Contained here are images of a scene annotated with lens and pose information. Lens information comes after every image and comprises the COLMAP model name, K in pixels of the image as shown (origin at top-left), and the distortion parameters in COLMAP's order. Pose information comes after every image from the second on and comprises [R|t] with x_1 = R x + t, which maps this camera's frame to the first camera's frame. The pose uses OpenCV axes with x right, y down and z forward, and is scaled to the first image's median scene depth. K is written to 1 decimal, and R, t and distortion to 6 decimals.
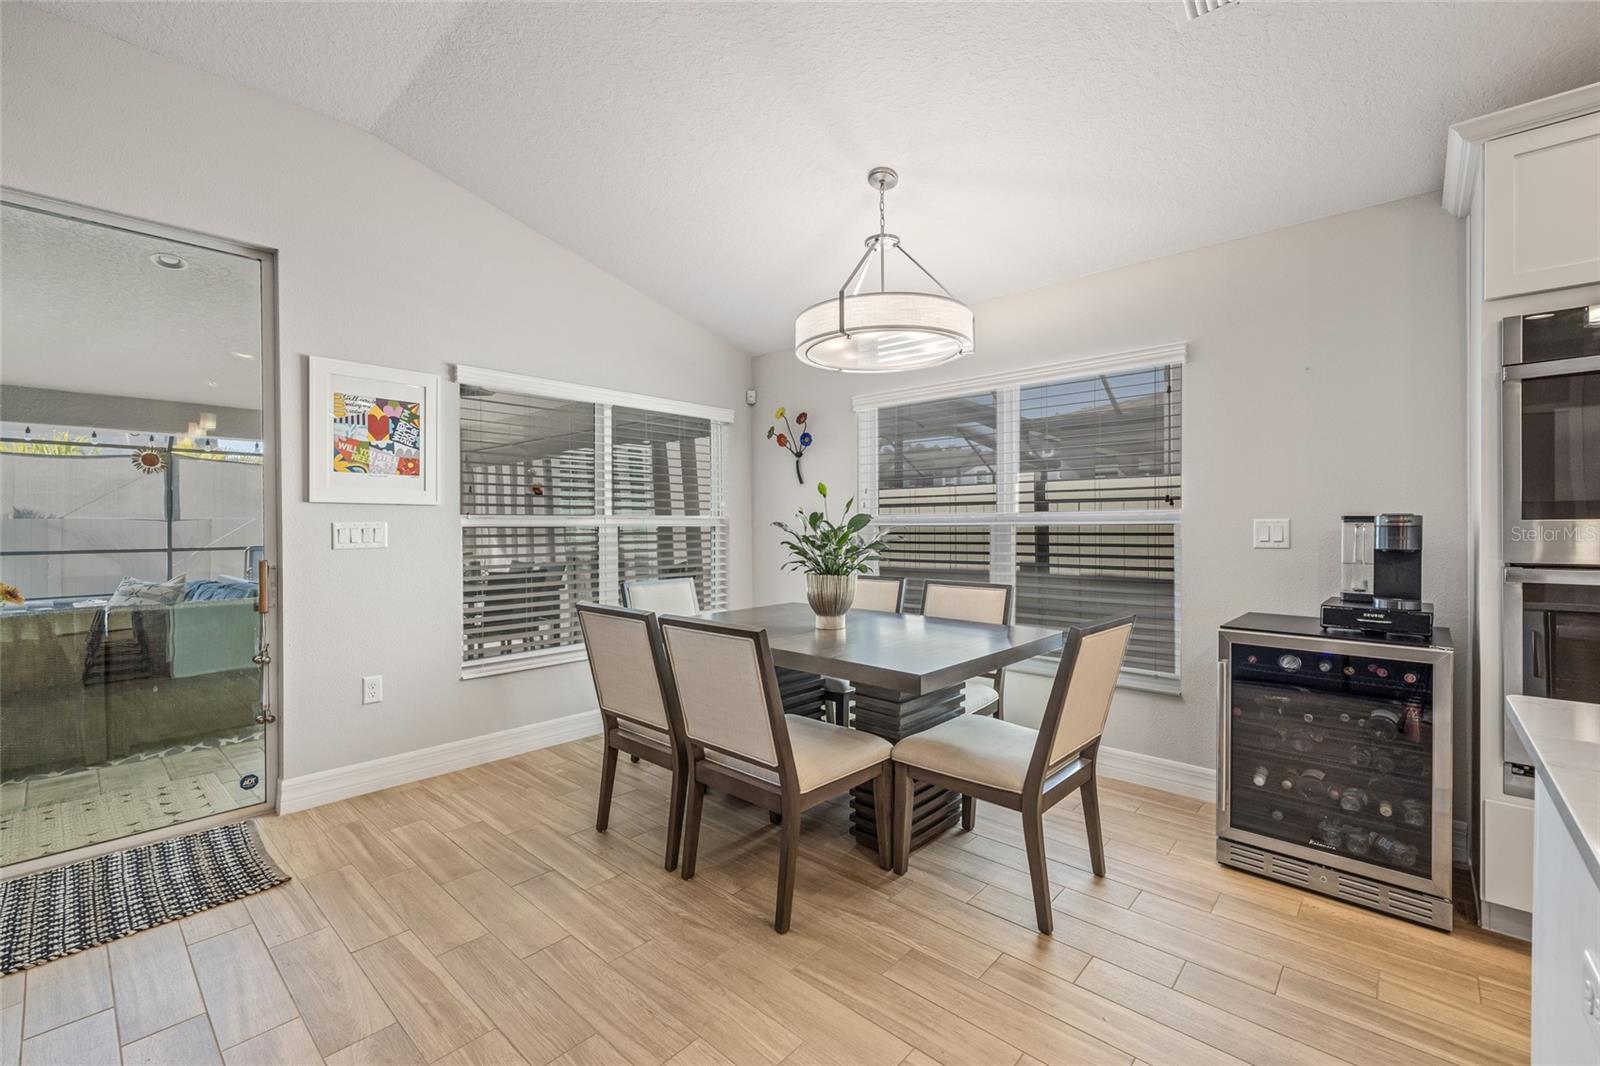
lens RADIAL K [[672.7, 0, 798.8], [0, 672.7, 527.2], [0, 0, 1]] dist [-0.000671, 0.000238]
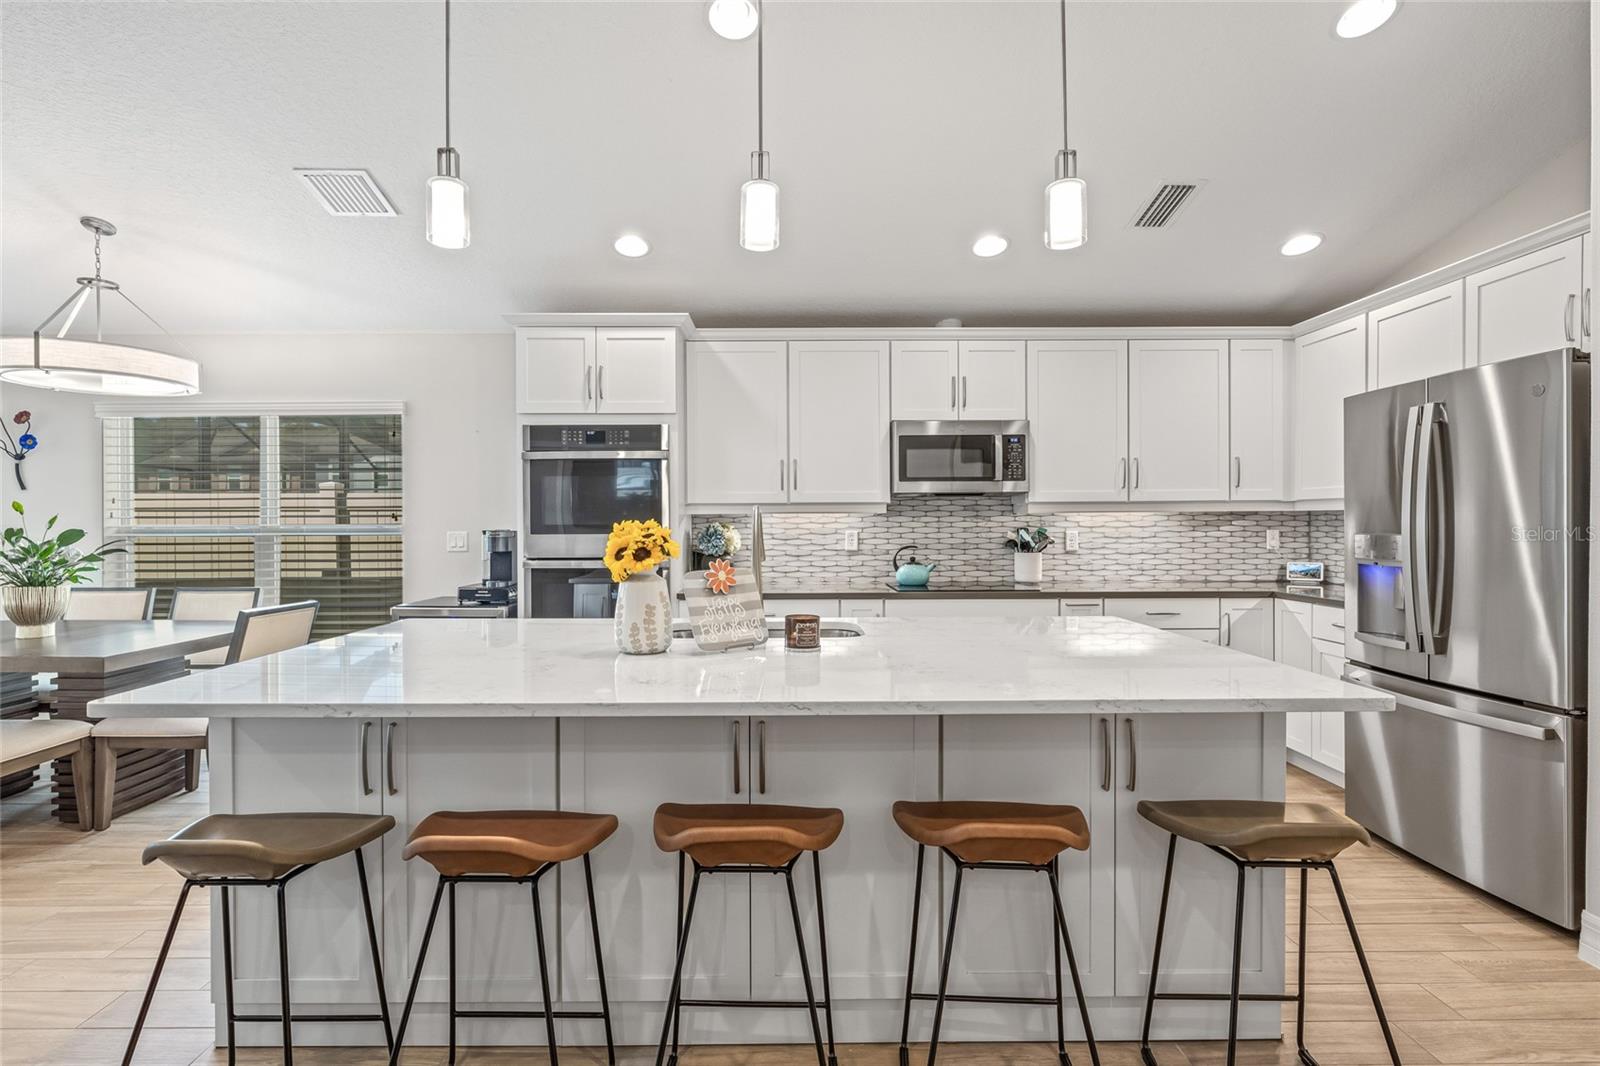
lens RADIAL K [[761.2, 0, 789.6], [0, 761.2, 529.7], [0, 0, 1]] dist [-0.002932, -0.000950]
pose [[0.737903, -0.004146, 0.674894, 0.118941], [0.002467, 0.999991, 0.003445, -0.019691], [-0.674902, -0.000877, 0.737907, -0.679969]]
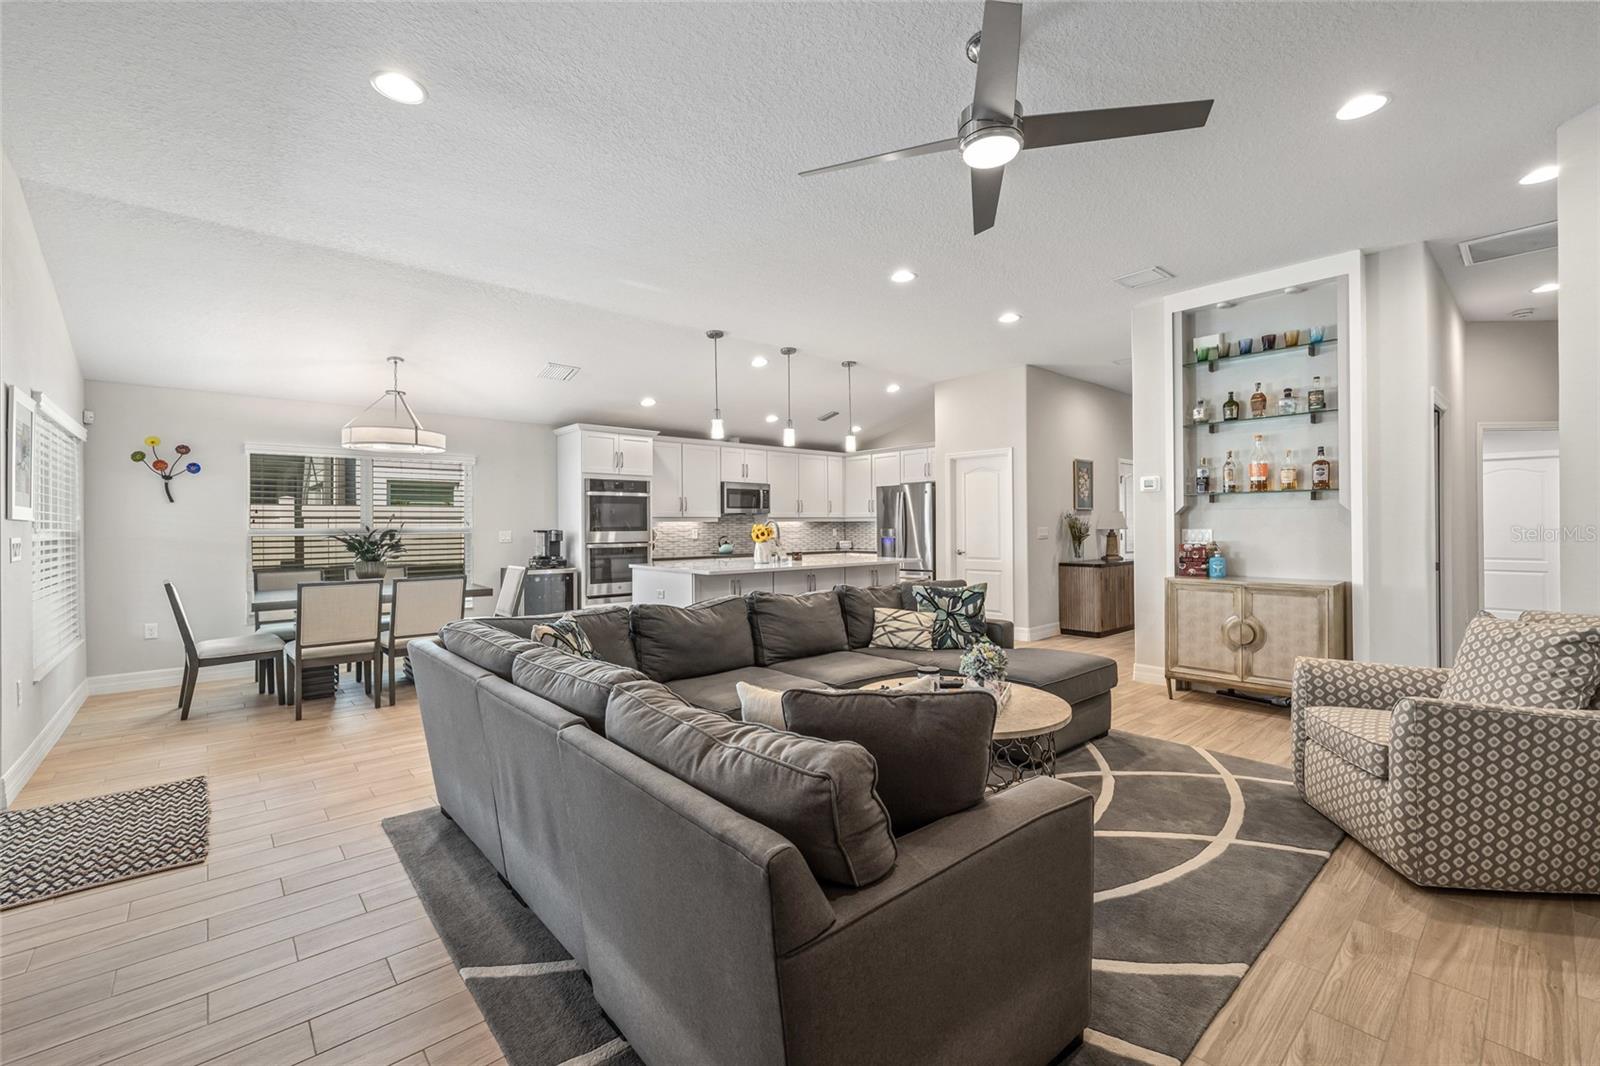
lens RADIAL K [[672.7, 0, 798.8], [0, 672.7, 523.7], [0, 0, 1]] dist [-0.000671, 0.000238]
pose [[0.112835, 0.008064, 0.993581, -1.692731], [0.009609, 0.999911, -0.009207, -0.006843], [-0.993567, 0.010587, 0.112747, -0.400704]]
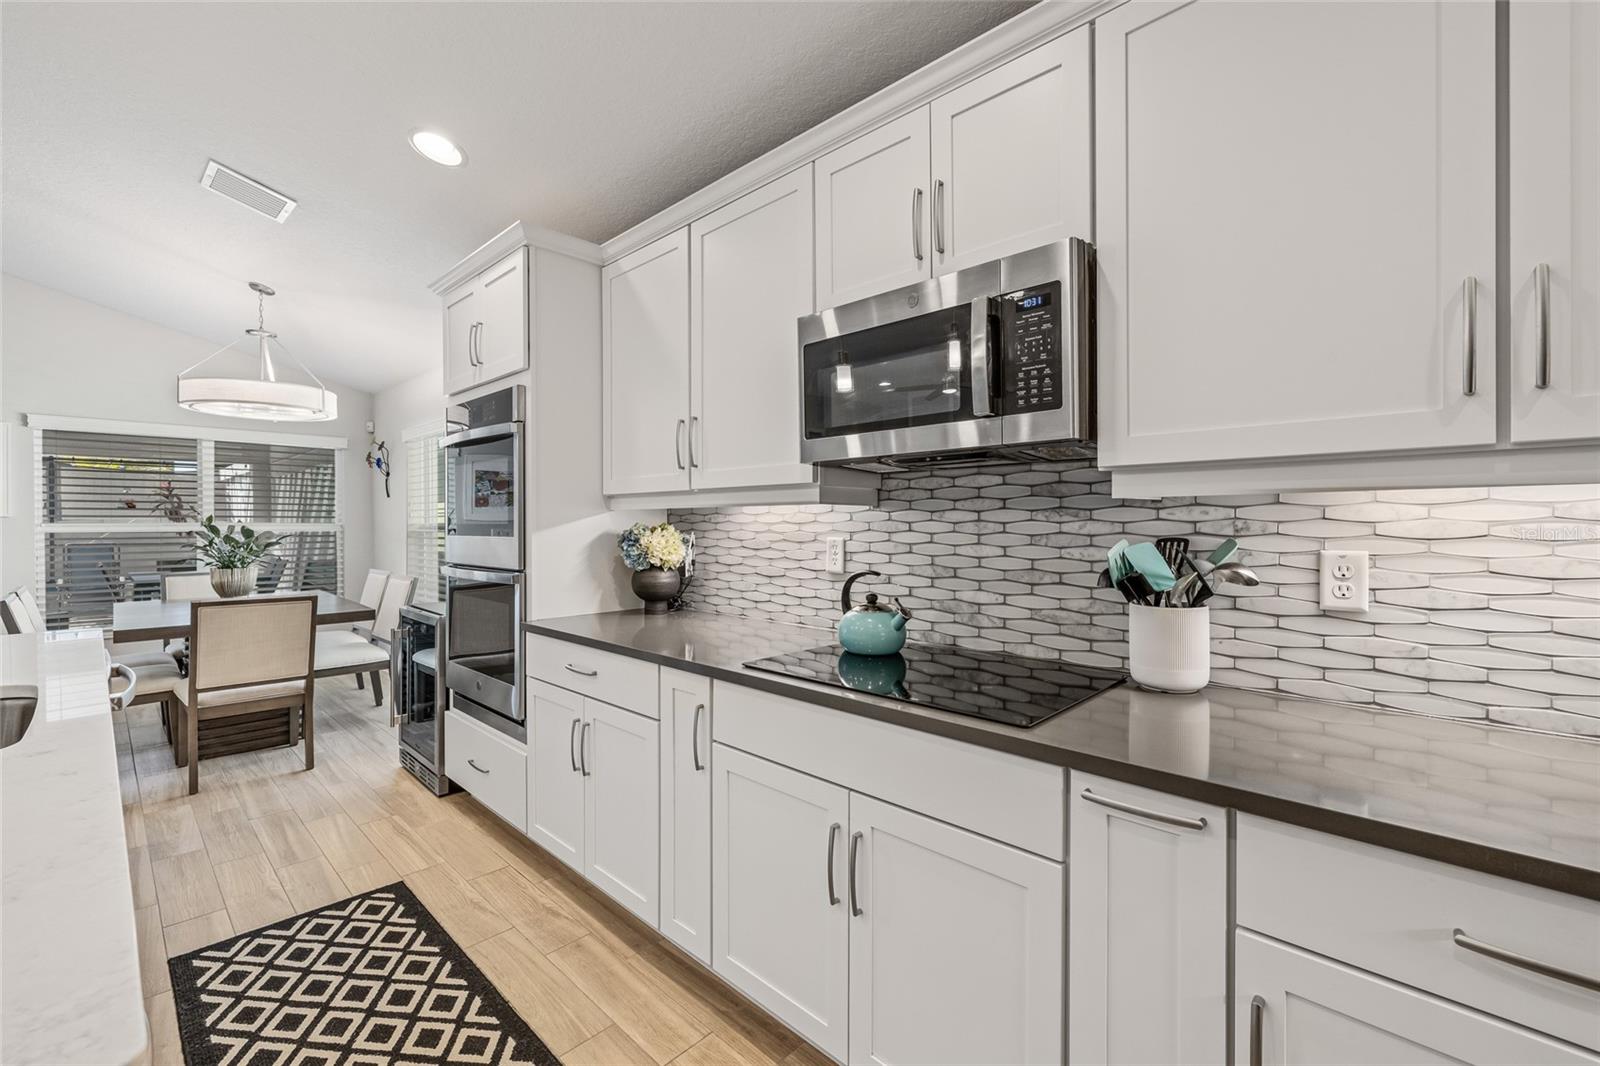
lens RADIAL K [[672.7, 0, 794.1], [0, 672.7, 528.1], [0, 0, 1]] dist [-0.000671, 0.000238]
pose [[0.999577, 0.004344, -0.028759, 1.270437], [-0.004218, 0.999981, 0.004443, -0.025818], [0.028777, -0.004320, 0.999577, -0.378121]]
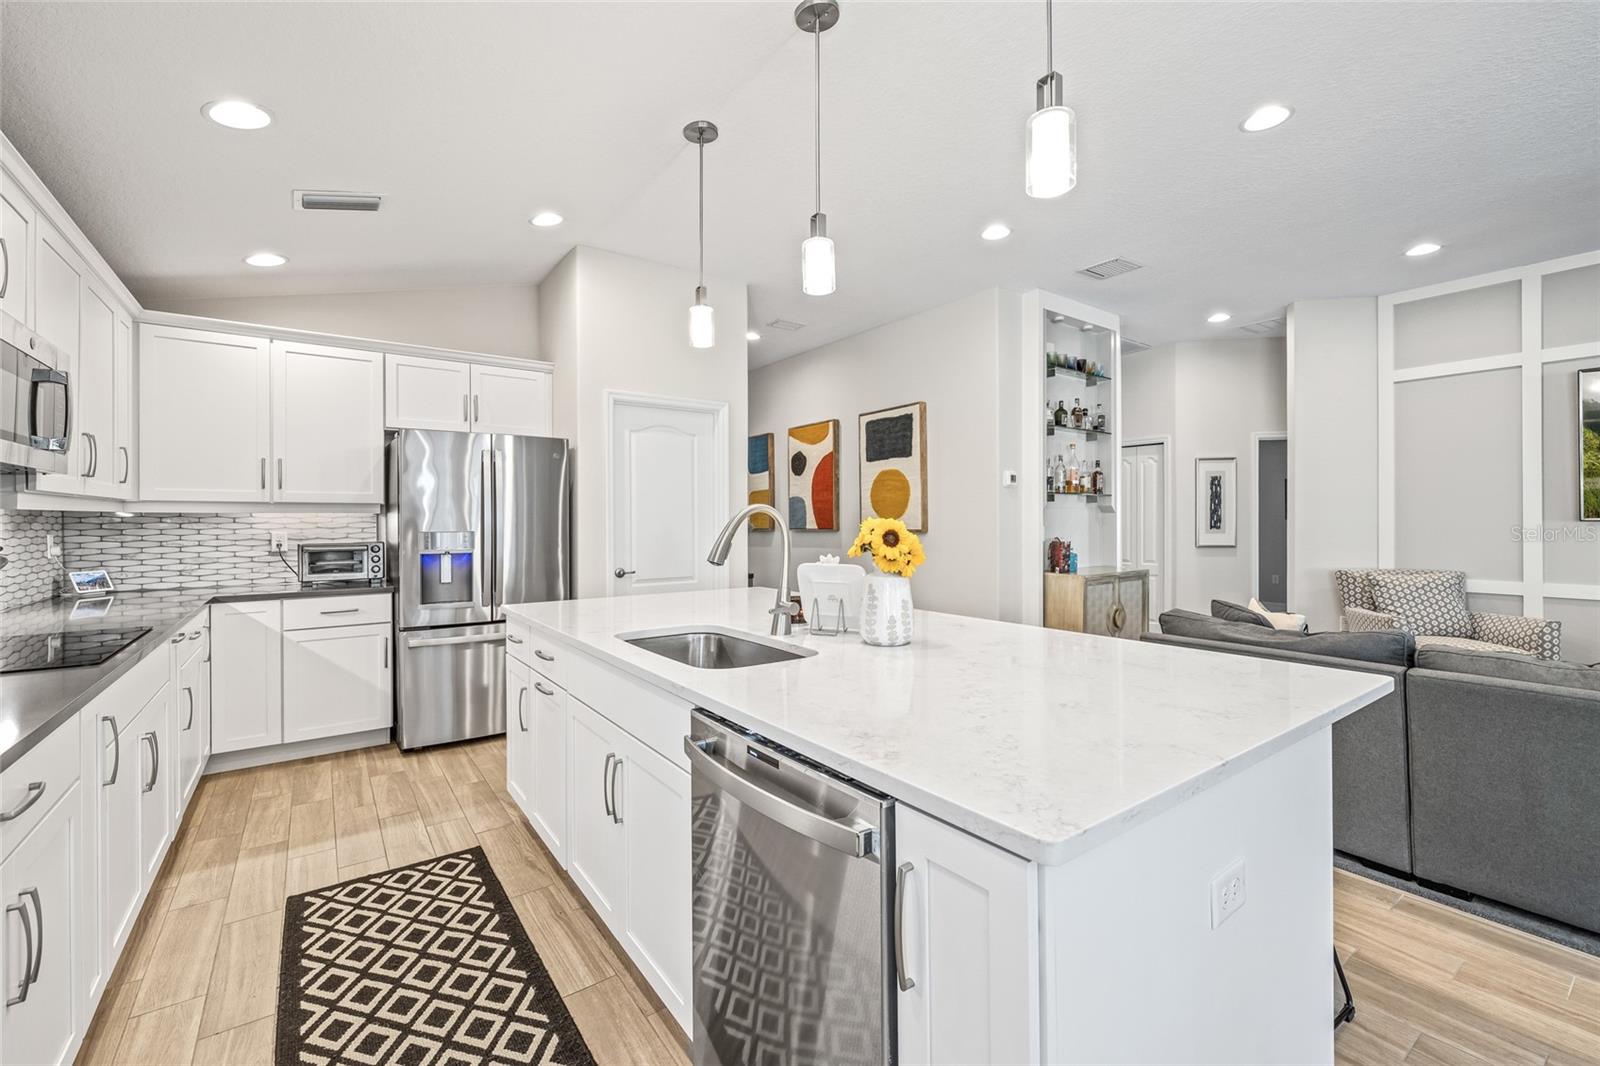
lens RADIAL K [[672.7, 0, 806.8], [0, 672.7, 522.1], [0, 0, 1]] dist [-0.000671, 0.000238]
pose [[-0.978644, 0.007403, 0.205427, 0.449812], [0.008886, 0.999941, 0.006296, -0.029521], [-0.205368, 0.007987, -0.978652, 0.674486]]
